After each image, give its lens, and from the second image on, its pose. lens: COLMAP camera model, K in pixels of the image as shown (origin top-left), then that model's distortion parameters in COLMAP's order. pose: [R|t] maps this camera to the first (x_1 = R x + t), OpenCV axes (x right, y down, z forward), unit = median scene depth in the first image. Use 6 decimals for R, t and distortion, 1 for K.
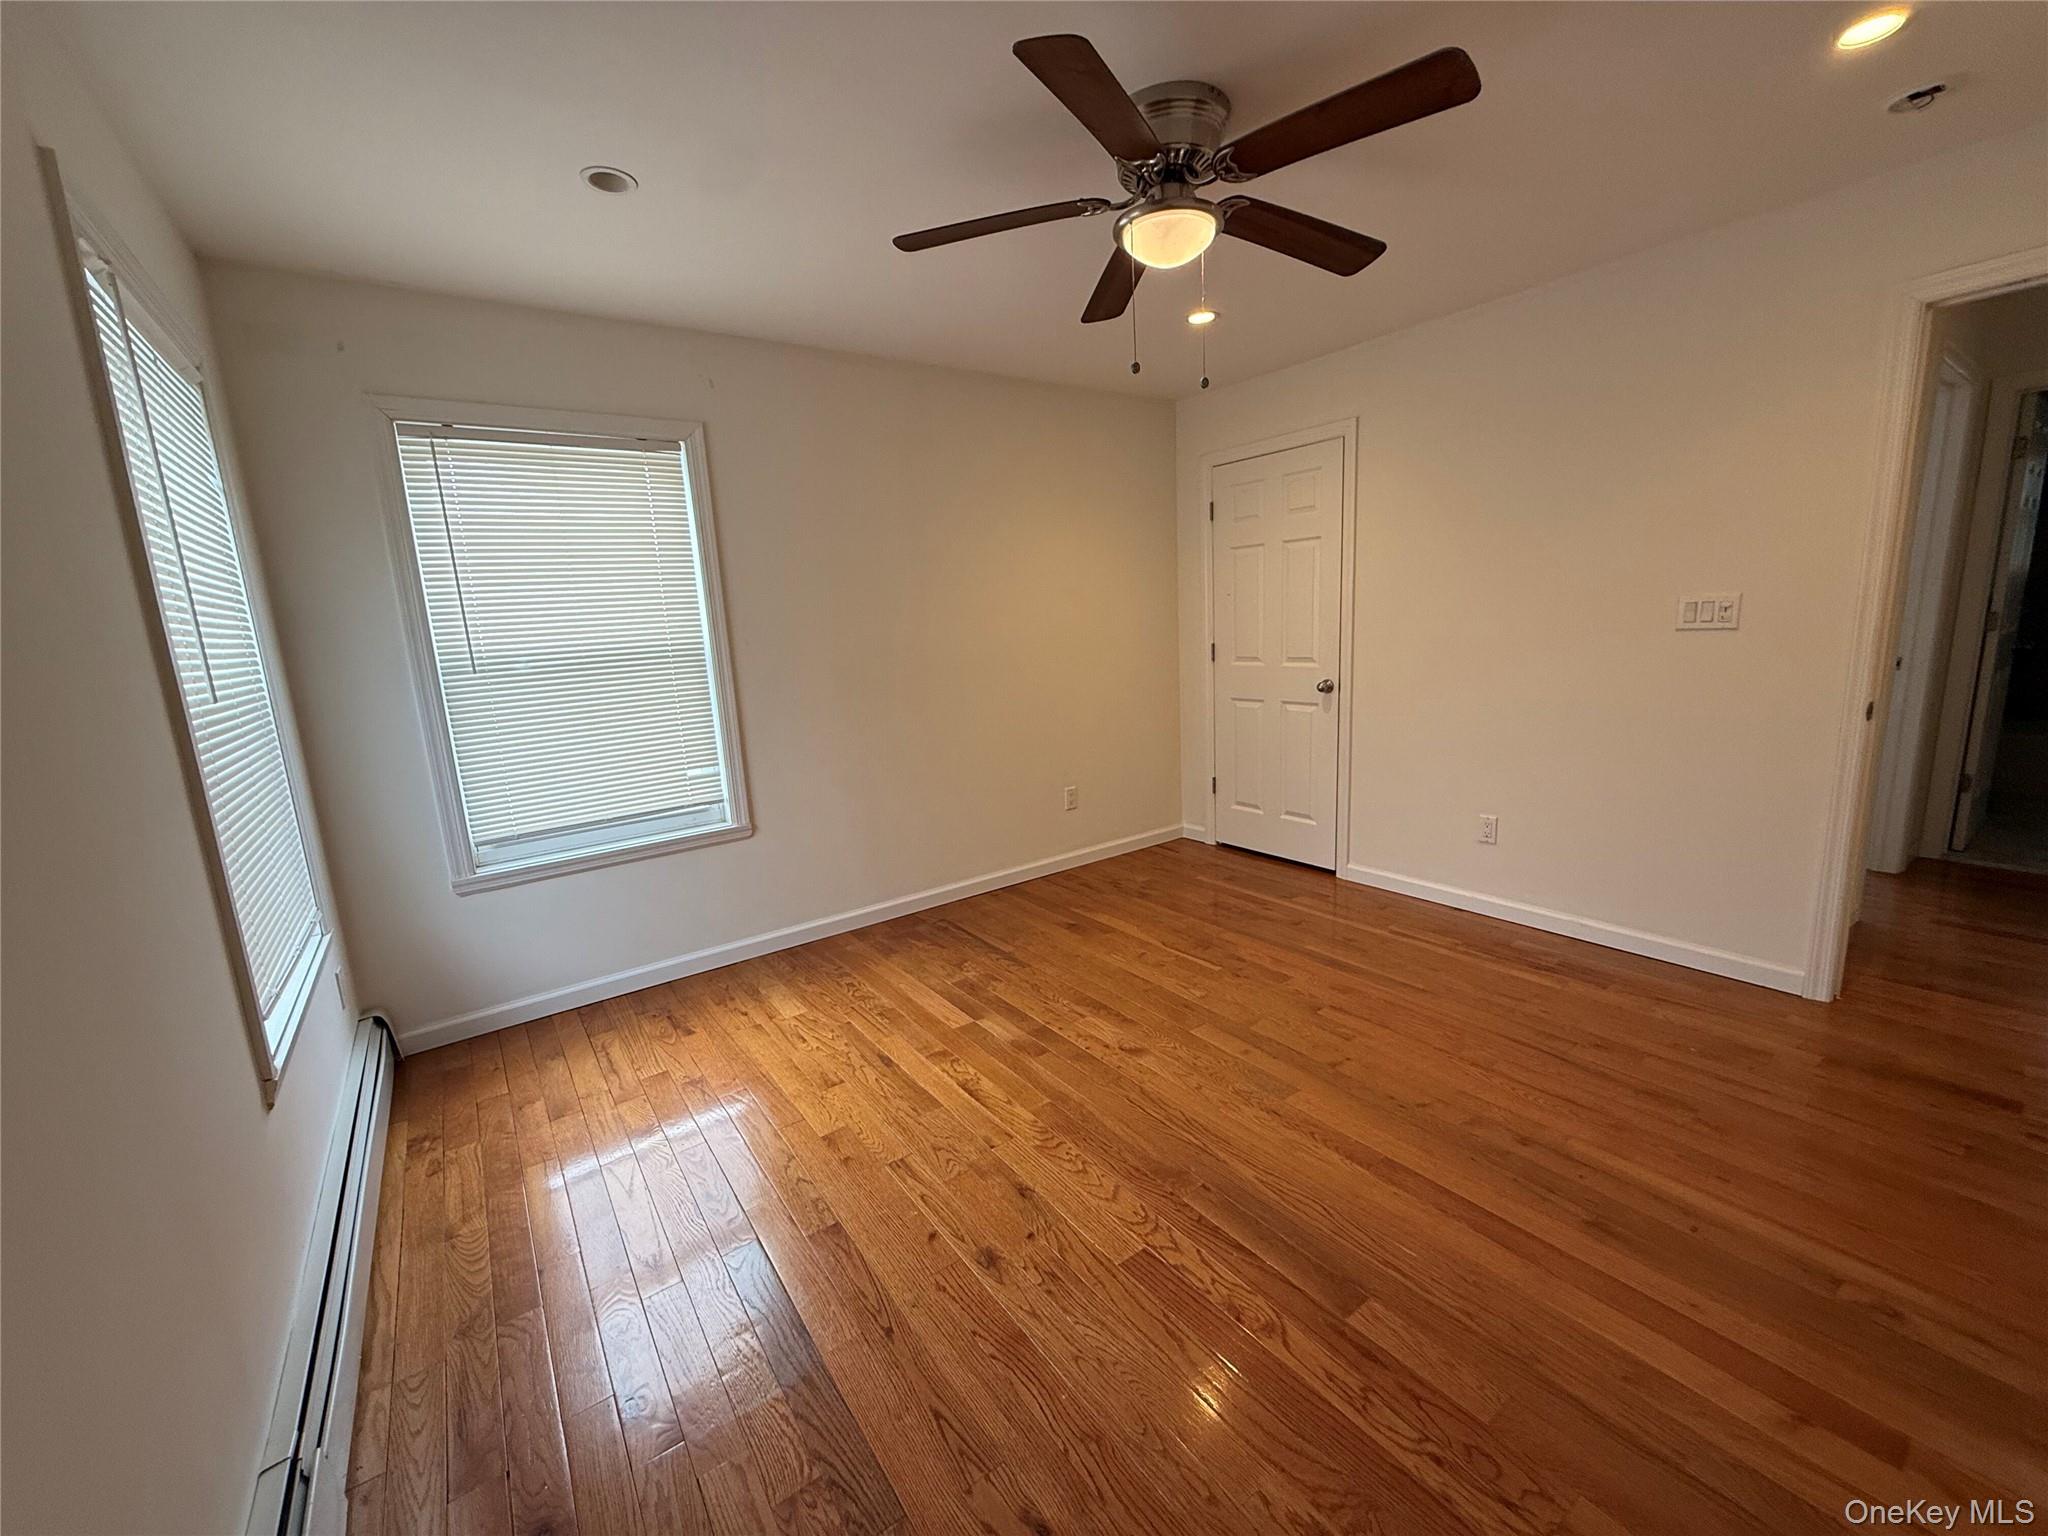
lens RADIAL K [[810.3, 0, 1017.4], [0, 810.3, 762.5], [0, 0, 1]] dist [0.000512, 0.000128]
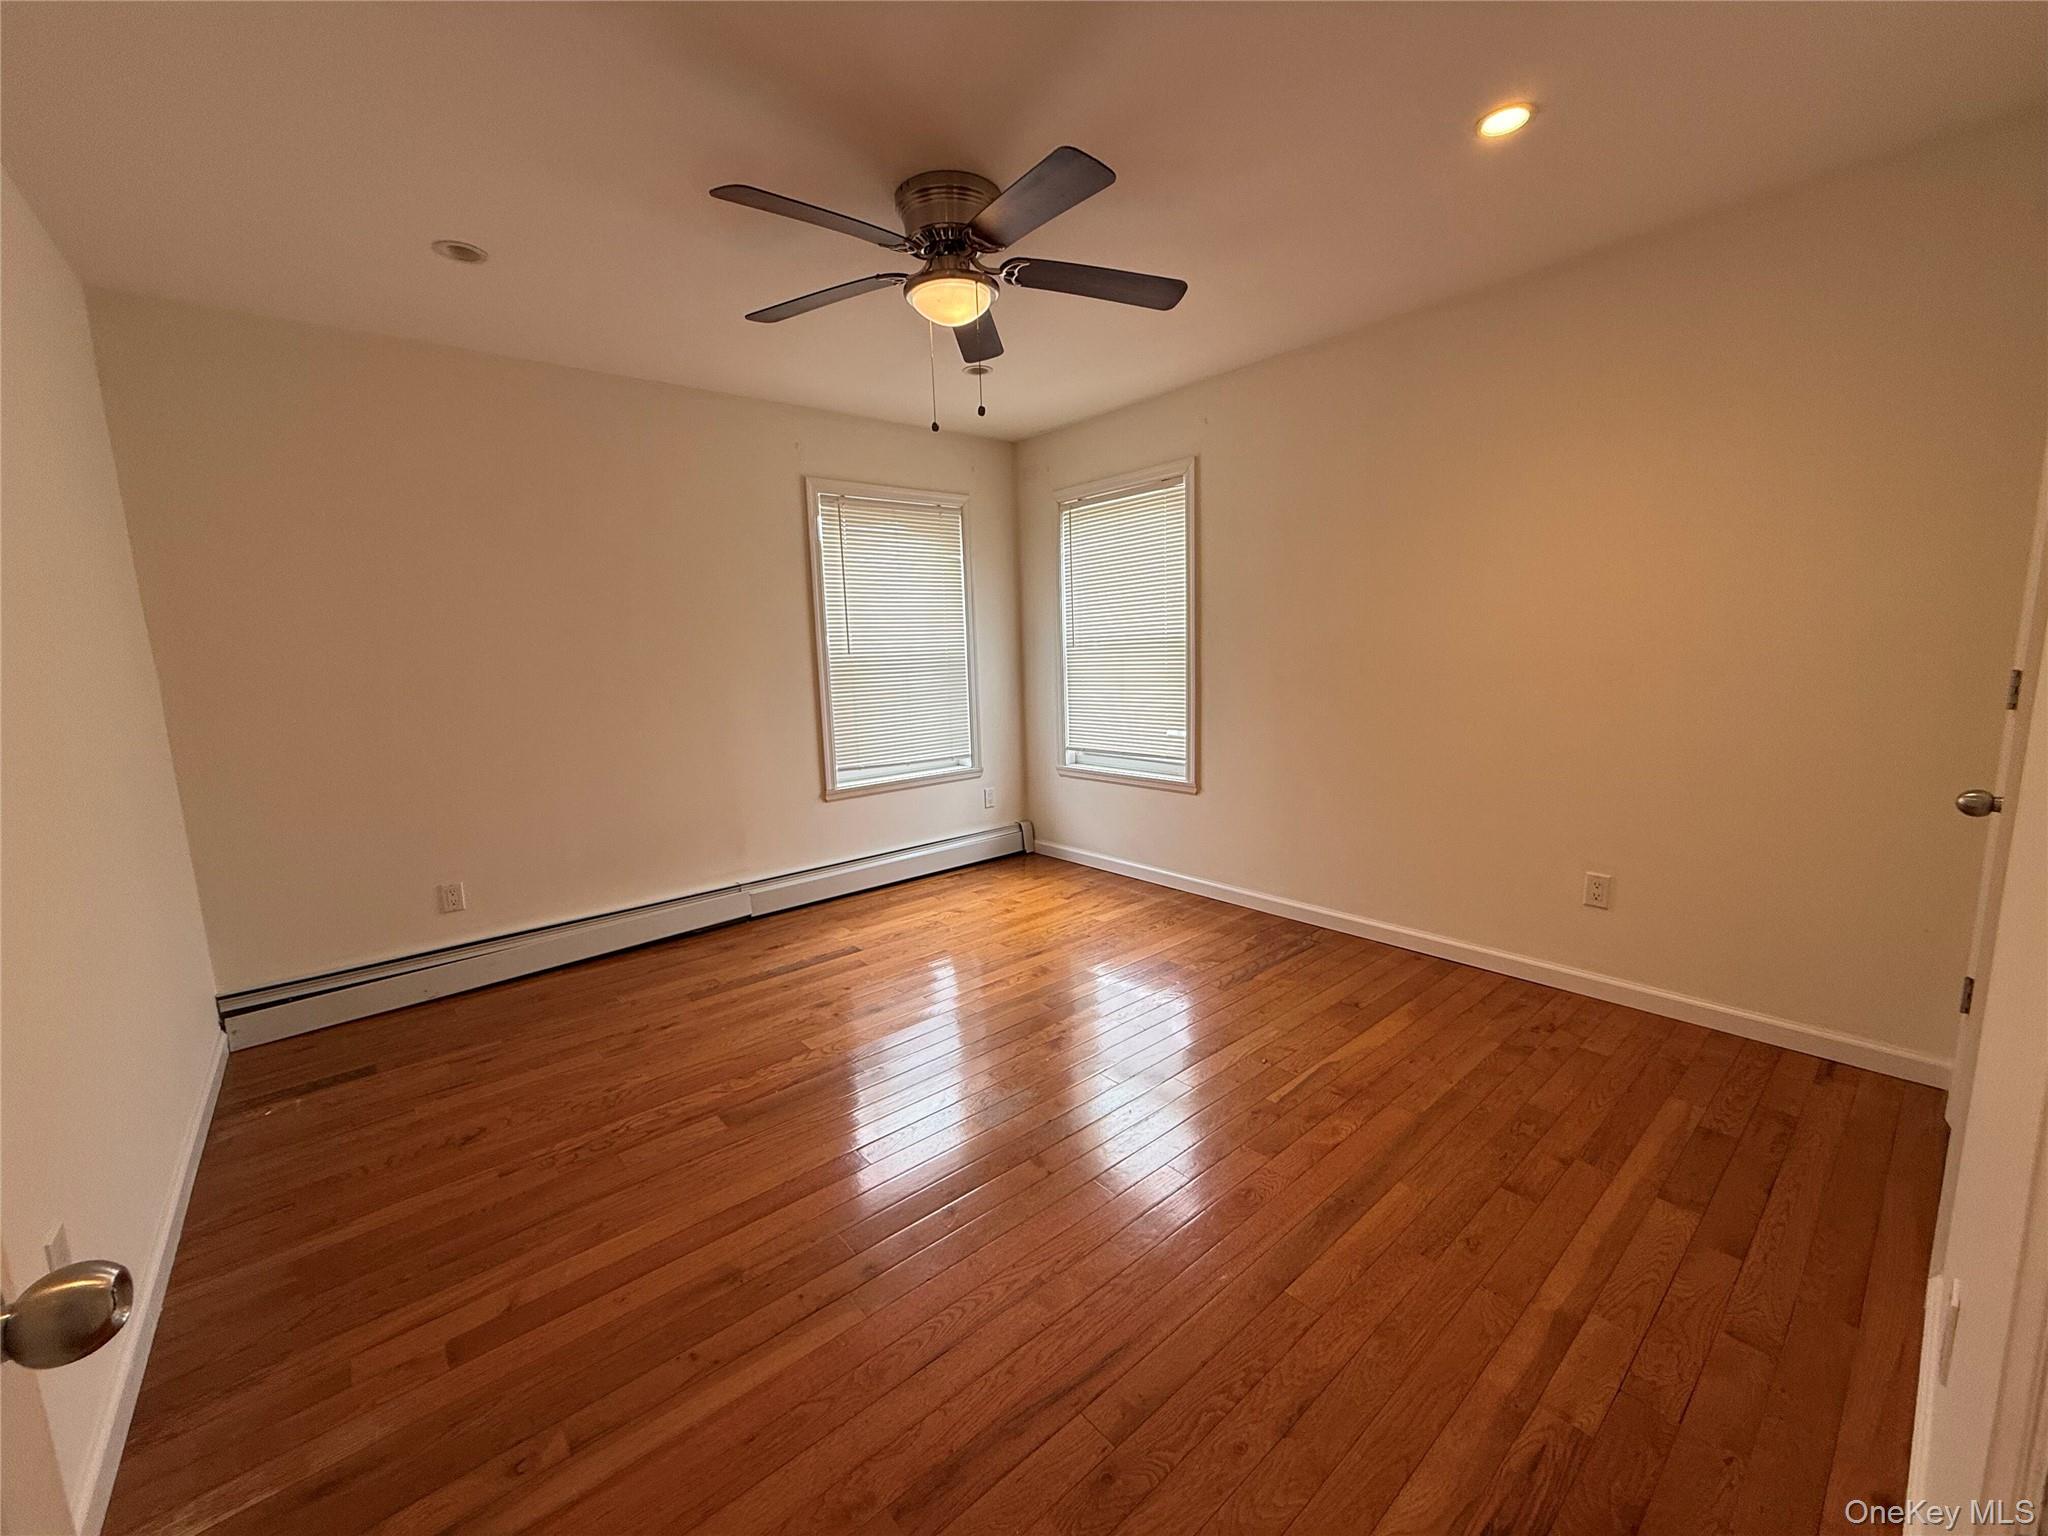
lens RADIAL K [[810.3, 0, 1029.9], [0, 810.3, 776.0], [0, 0, 1]] dist [0.000512, 0.000128]
pose [[0.091583, 0.209092, -0.973598, 0.870289], [-0.146762, 0.969864, 0.194485, -0.142500], [0.984923, 0.125076, 0.119510, 0.641715]]
